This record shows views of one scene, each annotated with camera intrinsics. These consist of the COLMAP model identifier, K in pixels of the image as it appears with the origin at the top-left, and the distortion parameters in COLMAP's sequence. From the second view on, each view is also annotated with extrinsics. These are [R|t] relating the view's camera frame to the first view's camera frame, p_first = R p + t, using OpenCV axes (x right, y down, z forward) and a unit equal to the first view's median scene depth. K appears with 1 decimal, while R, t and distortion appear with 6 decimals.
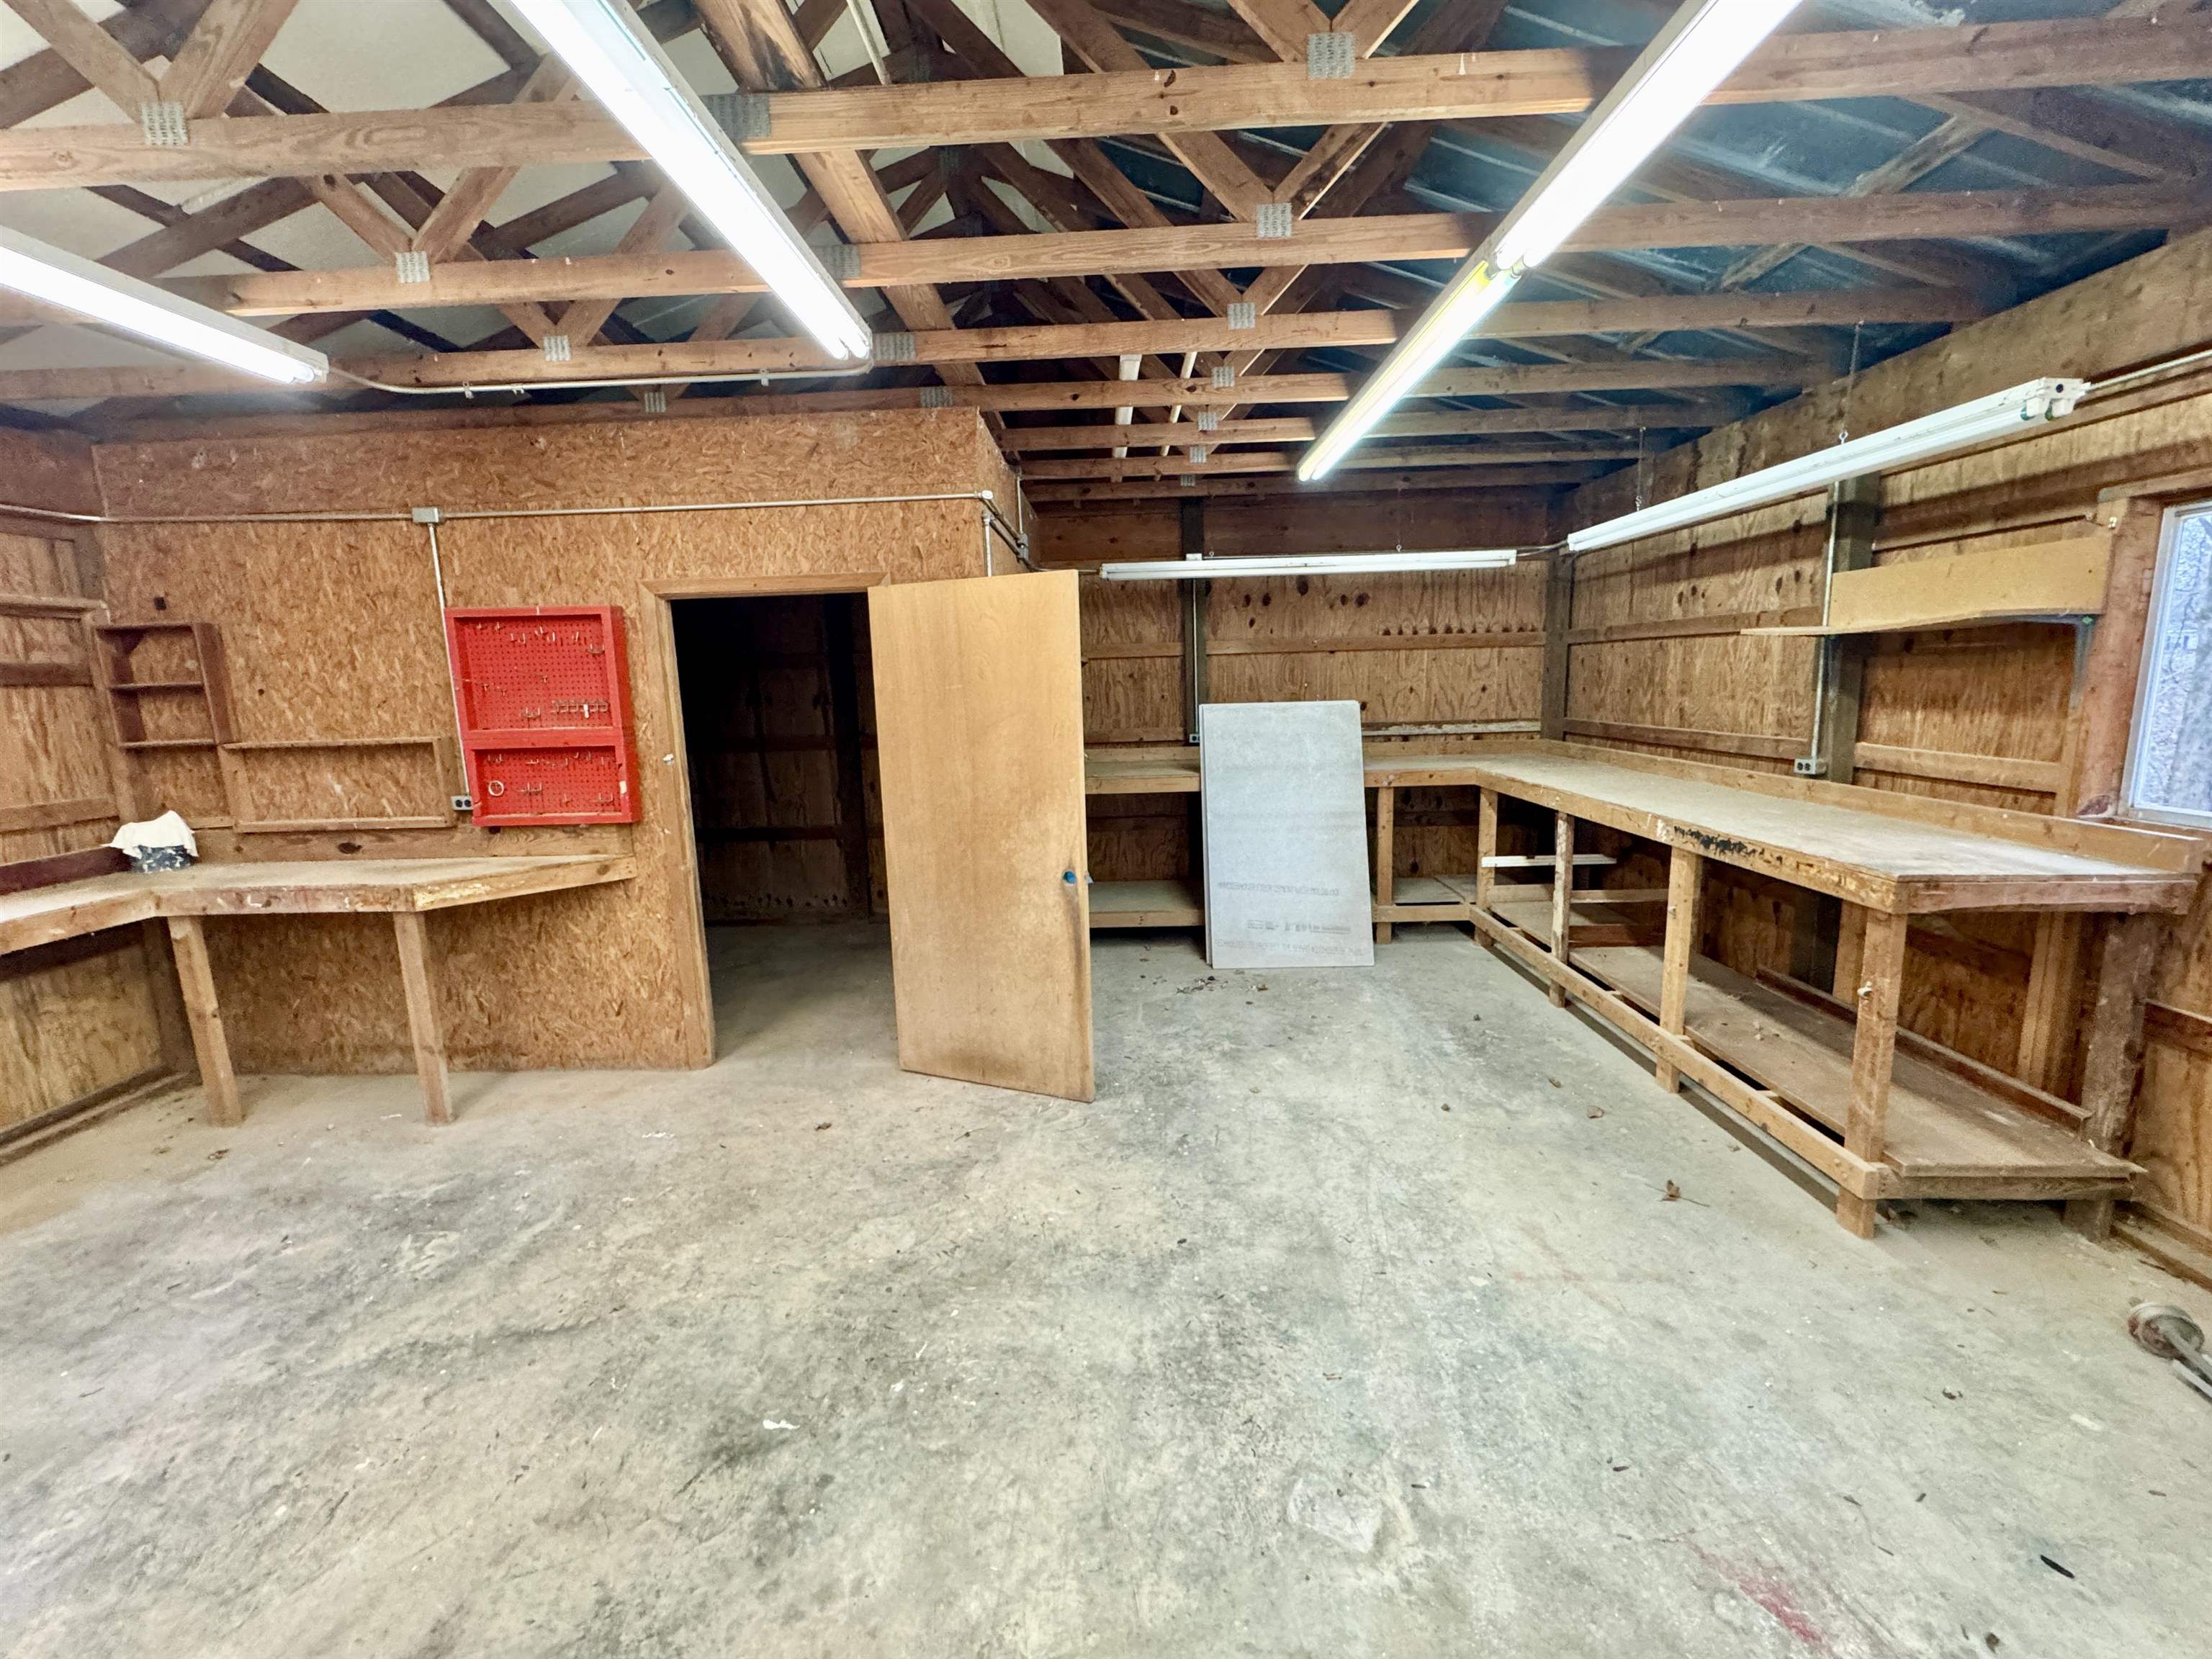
lens RADIAL K [[880.0, 0, 1096.5], [0, 880.0, 819.0], [0, 0, 1]] dist [-0.002410, 0.000326]
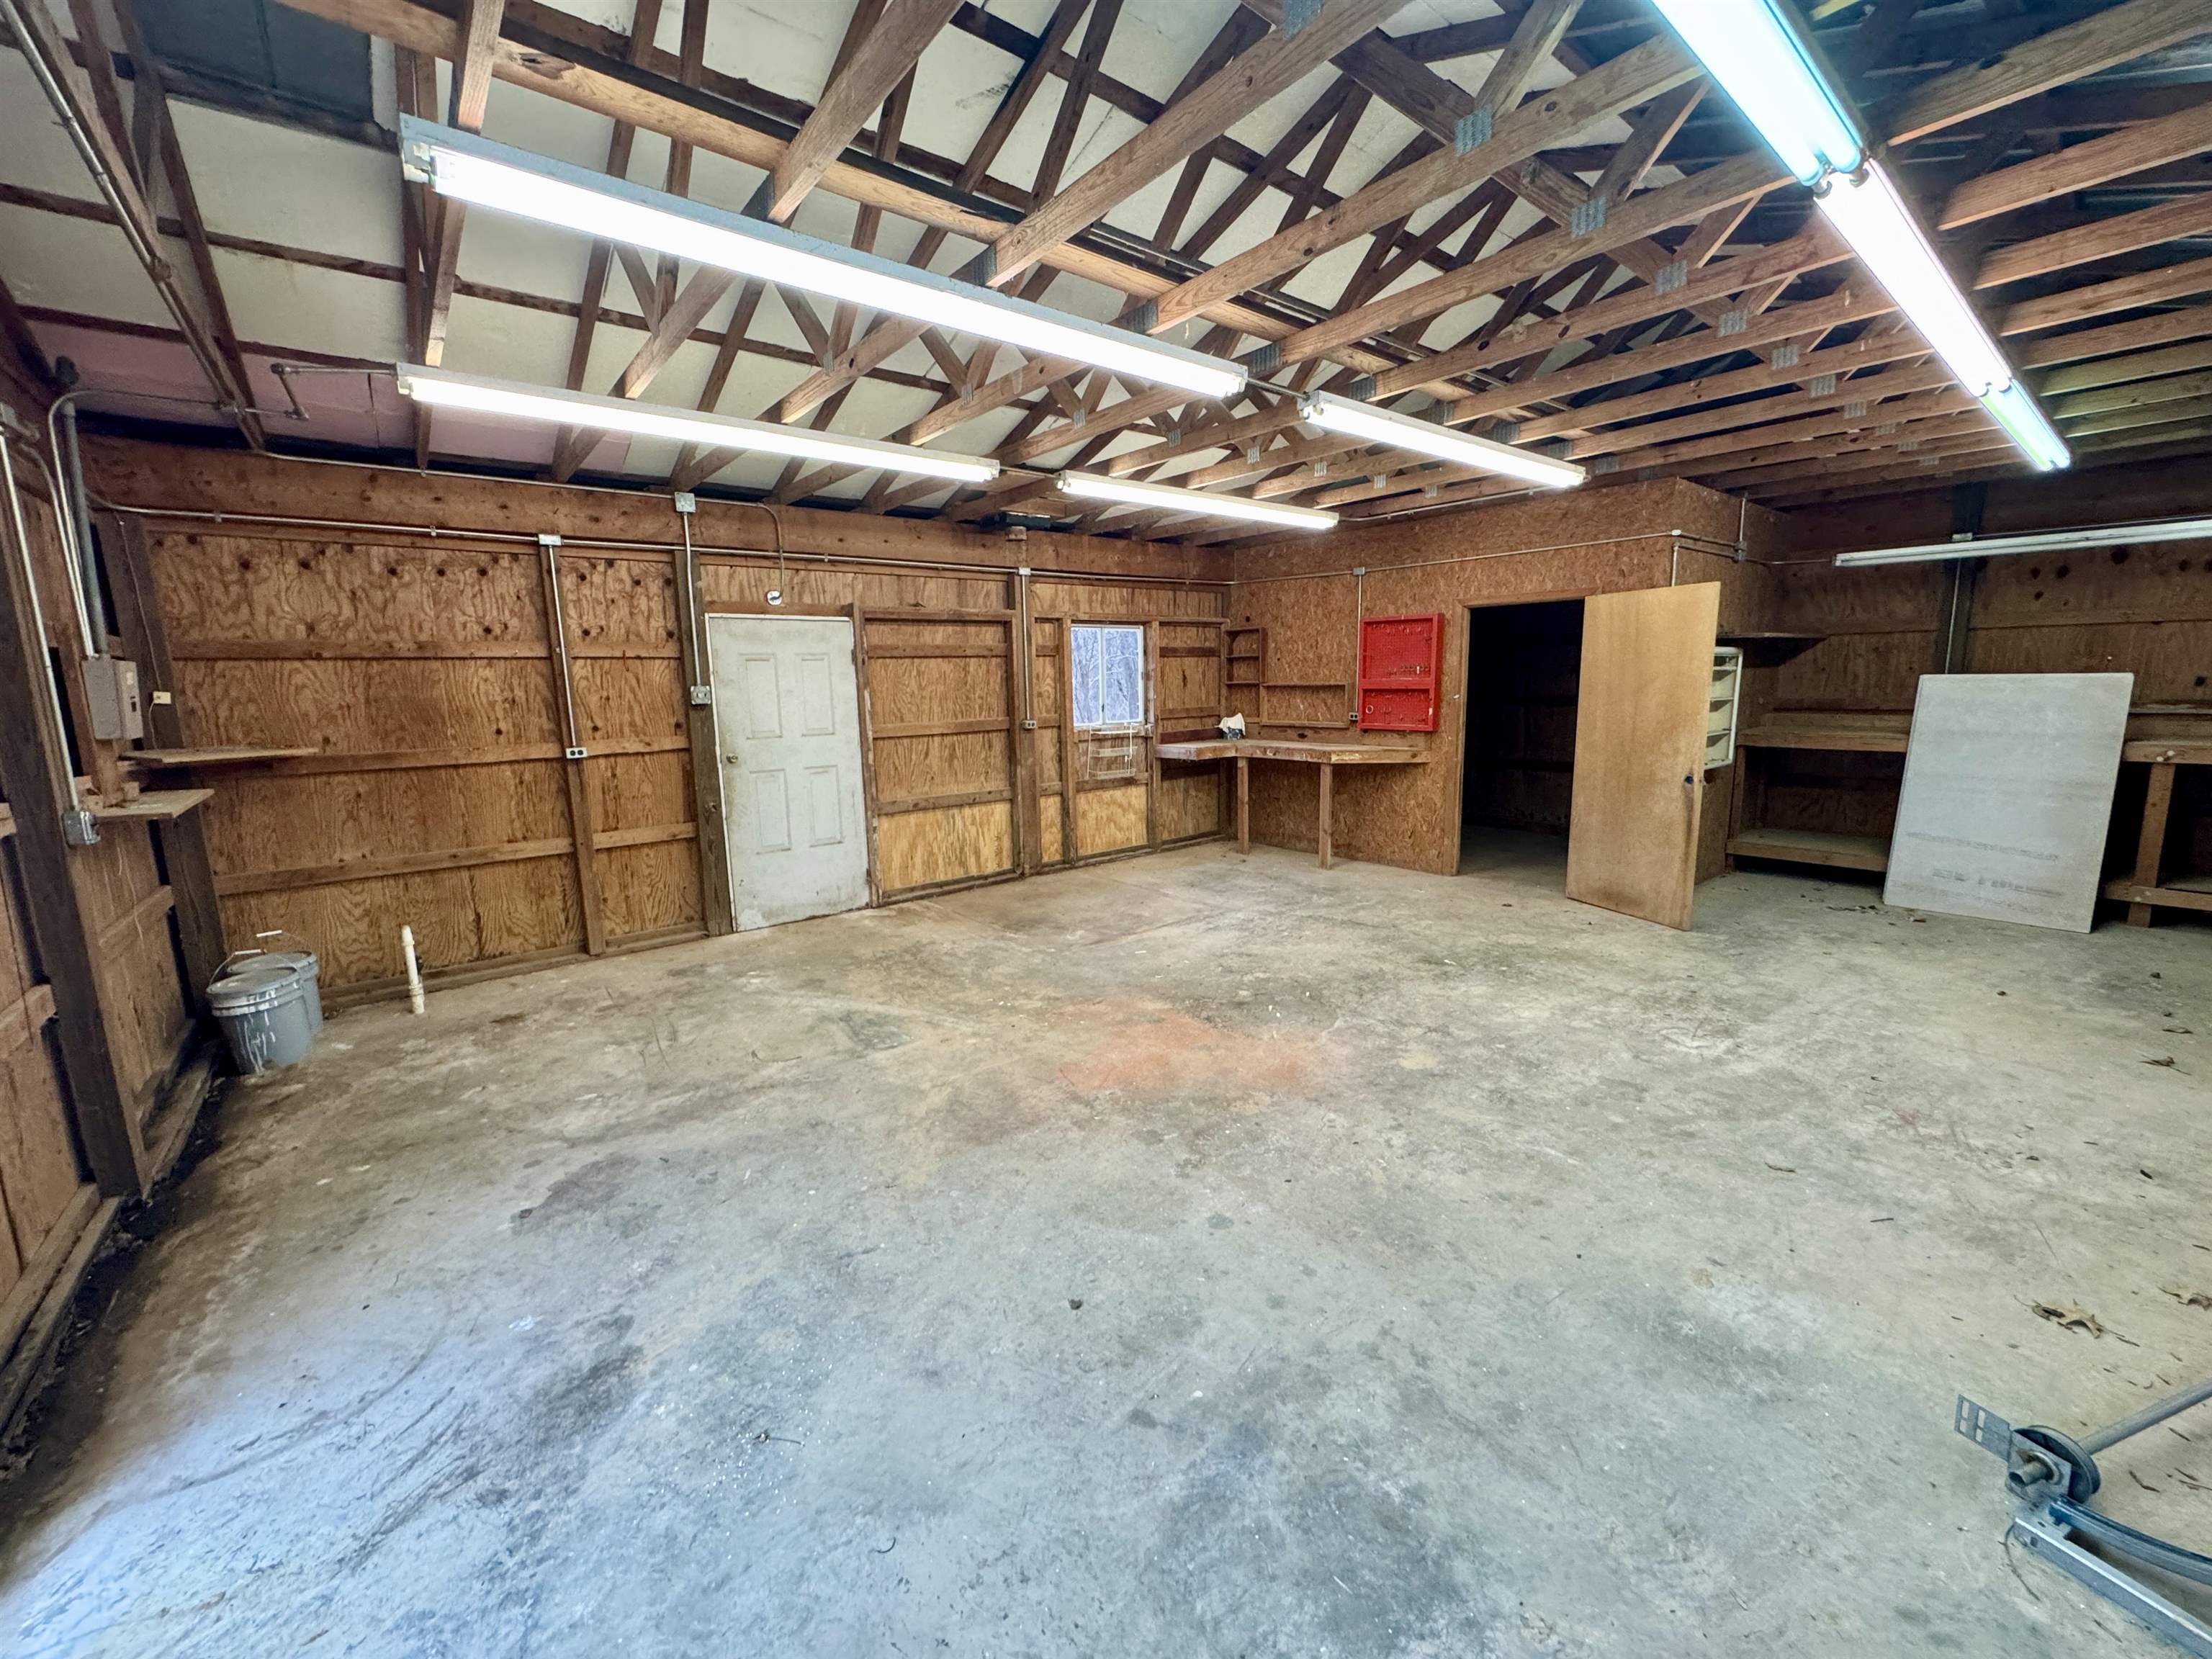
lens RADIAL K [[880.0, 0, 1109.1], [0, 880.0, 817.8], [0, 0, 1]] dist [-0.002410, 0.000326]
pose [[0.658190, 0.136098, -0.740448, 0.409902], [-0.118011, 0.990017, 0.077069, 0.120027], [0.743545, 0.036655, 0.667681, -0.716809]]
